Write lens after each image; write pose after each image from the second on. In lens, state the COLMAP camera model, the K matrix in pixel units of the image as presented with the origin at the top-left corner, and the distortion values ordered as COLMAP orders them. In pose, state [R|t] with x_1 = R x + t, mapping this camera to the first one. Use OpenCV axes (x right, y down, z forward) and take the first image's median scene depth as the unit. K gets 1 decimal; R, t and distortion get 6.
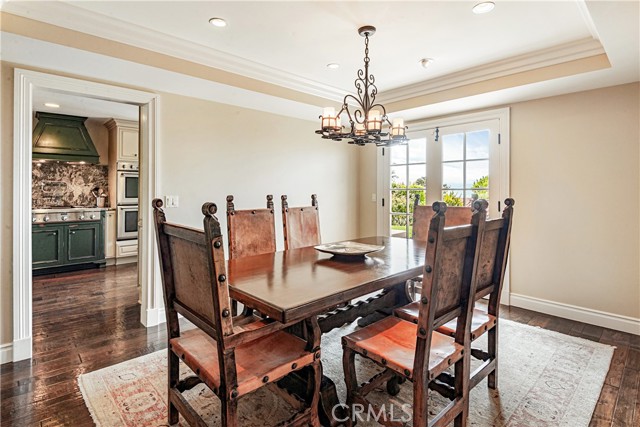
lens RADIAL K [[331.2, 0, 299.0], [0, 331.2, 191.2], [0, 0, 1]] dist [-0.002717, -0.001724]
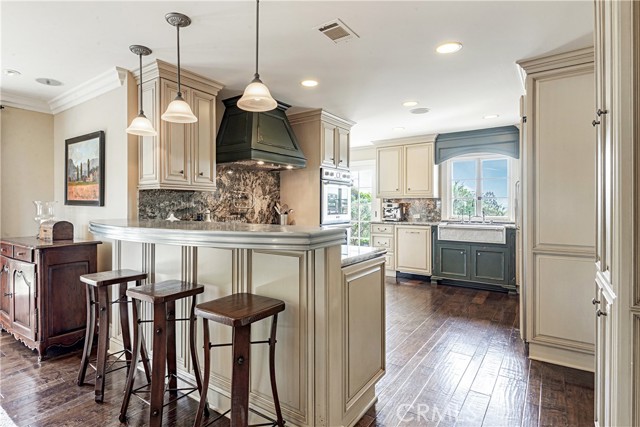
lens RADIAL K [[338.1, 0, 279.7], [0, 338.1, 208.6], [0, 0, 1]] dist [0.001946, 0.000340]
pose [[0.983550, -0.006501, 0.180516, -0.771435], [0.006126, 0.999978, 0.002638, 0.004058], [-0.180530, -0.001489, 0.983568, 0.253434]]
